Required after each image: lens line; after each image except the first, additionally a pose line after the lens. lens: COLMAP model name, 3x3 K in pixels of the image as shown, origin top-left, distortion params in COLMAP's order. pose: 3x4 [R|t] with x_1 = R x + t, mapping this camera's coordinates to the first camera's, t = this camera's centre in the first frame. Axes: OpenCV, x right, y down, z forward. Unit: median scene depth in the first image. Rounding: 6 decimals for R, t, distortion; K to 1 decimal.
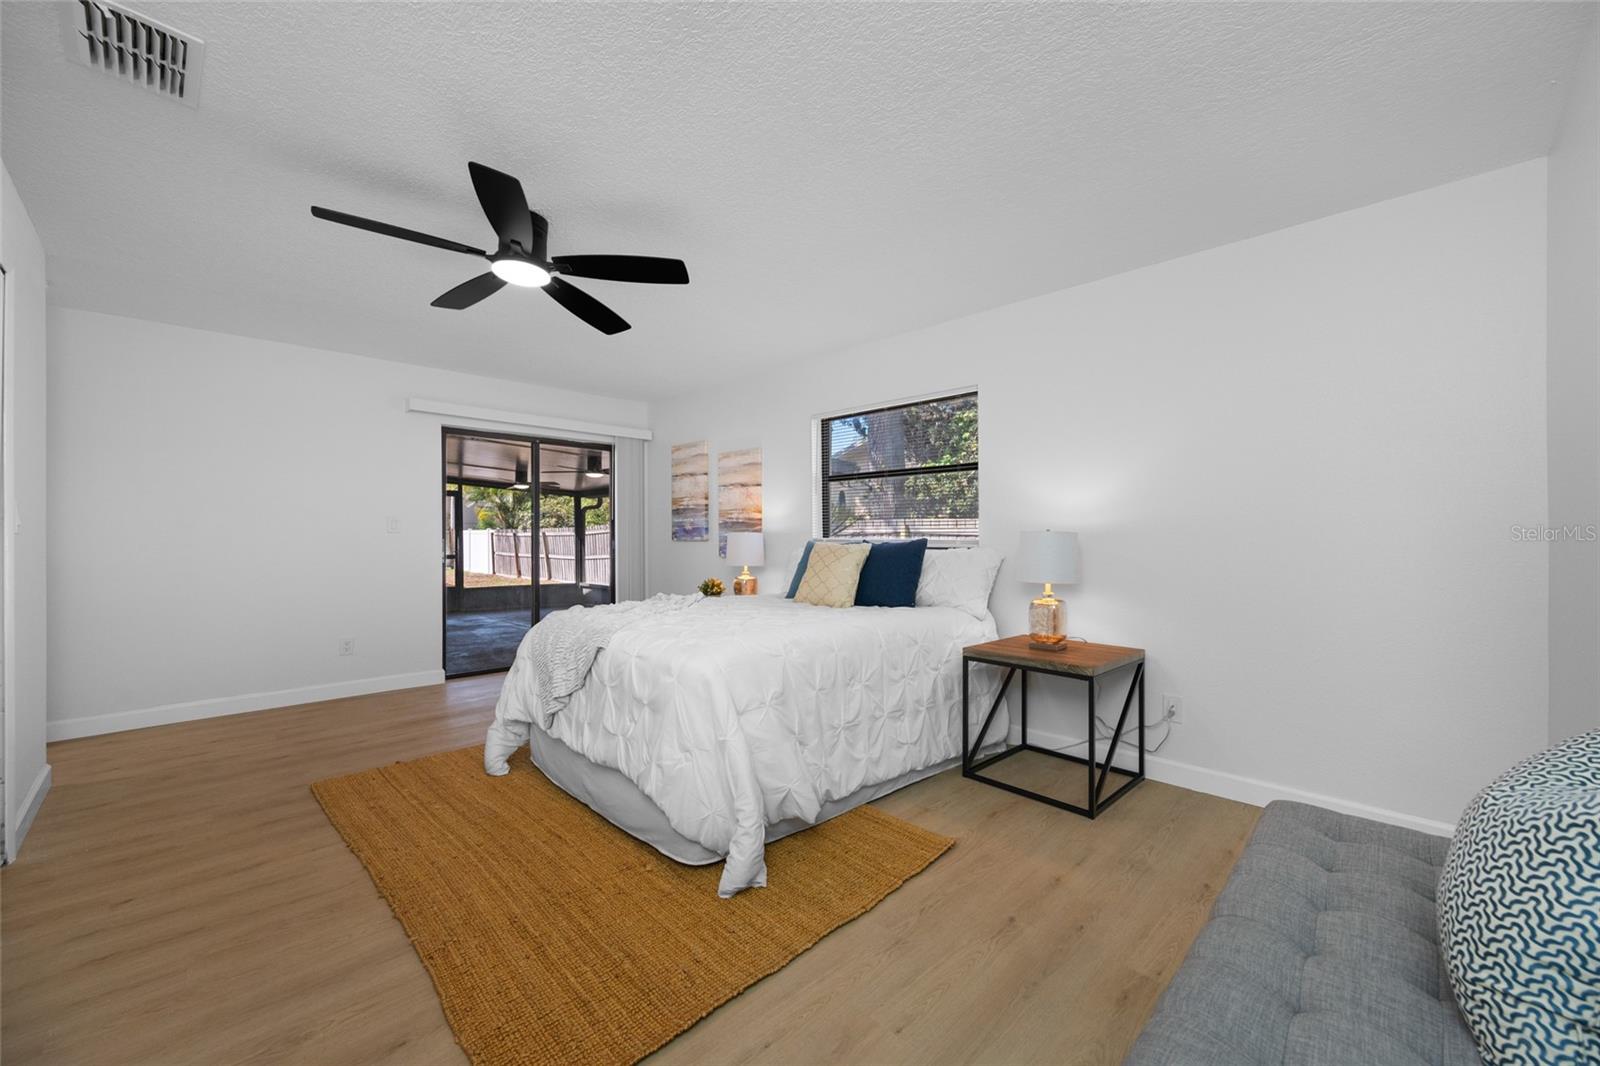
lens RADIAL K [[635.8, 0, 800.9], [0, 635.8, 528.8], [0, 0, 1]] dist [0.001847, 0.000212]
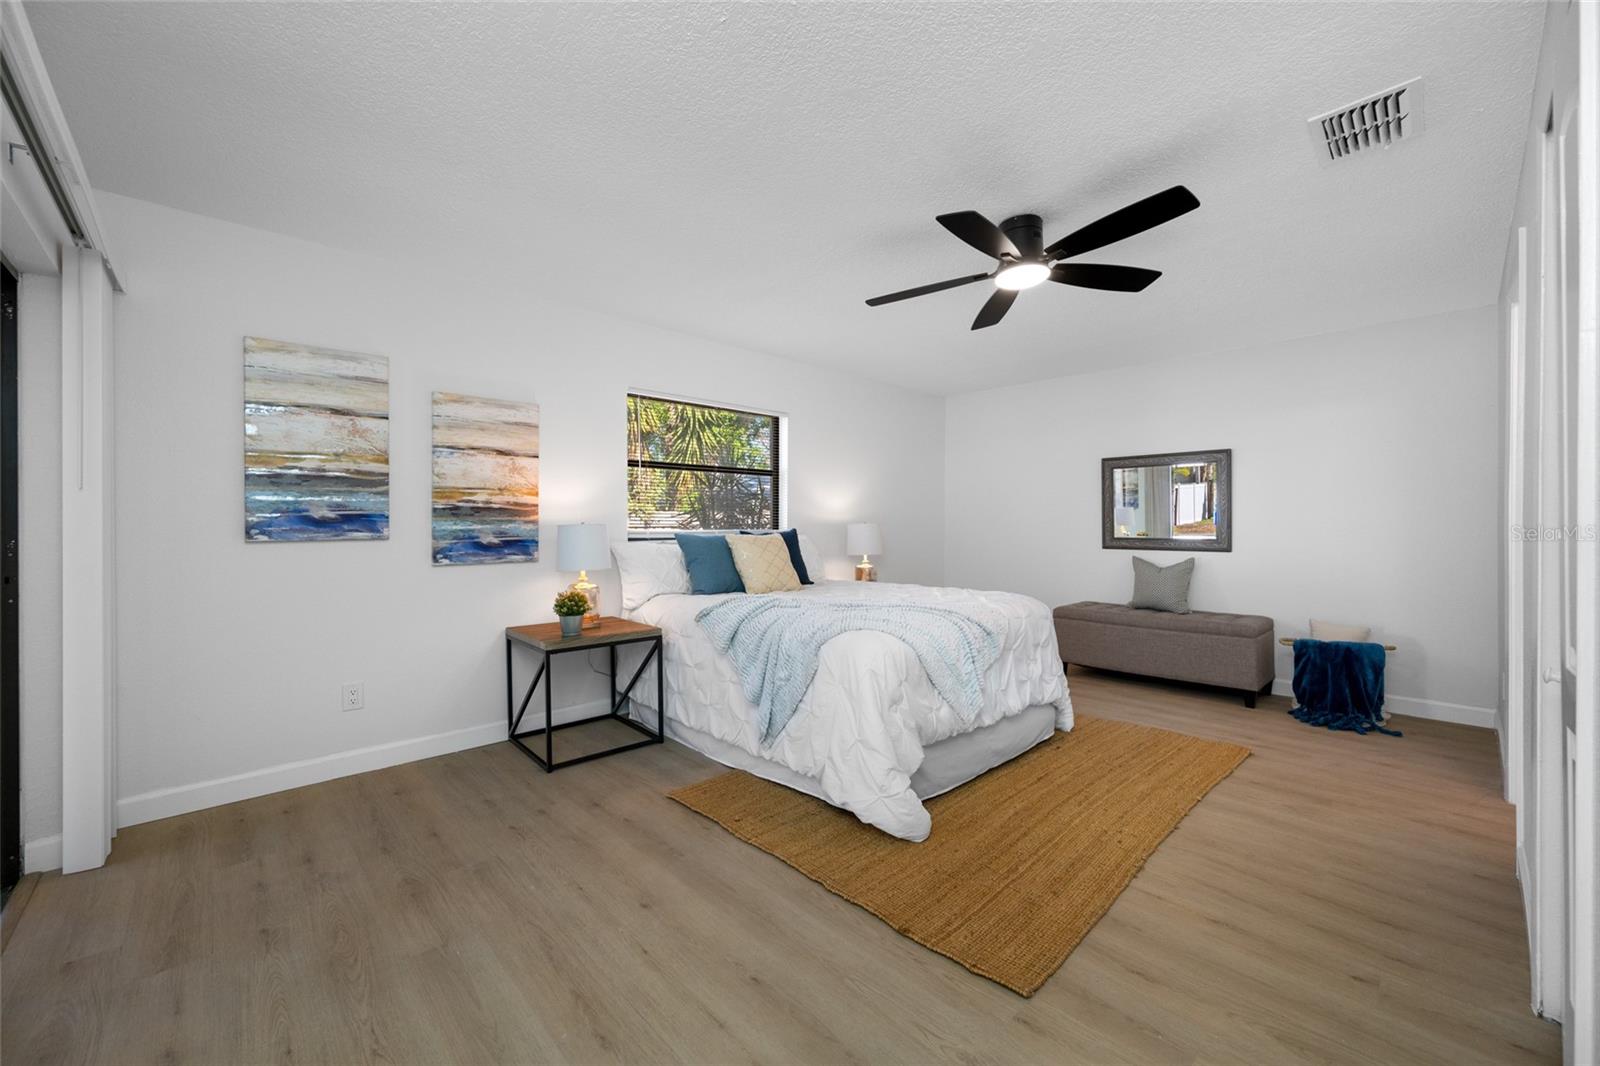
lens RADIAL K [[626.0, 0, 798.0], [0, 626.0, 520.7], [0, 0, 1]] dist [0.011863, 0.000093]
pose [[0.020726, -0.002977, 0.999781, -0.743144], [-0.012506, 0.999917, 0.003237, -0.003176], [-0.999707, -0.012570, 0.020687, 0.674193]]
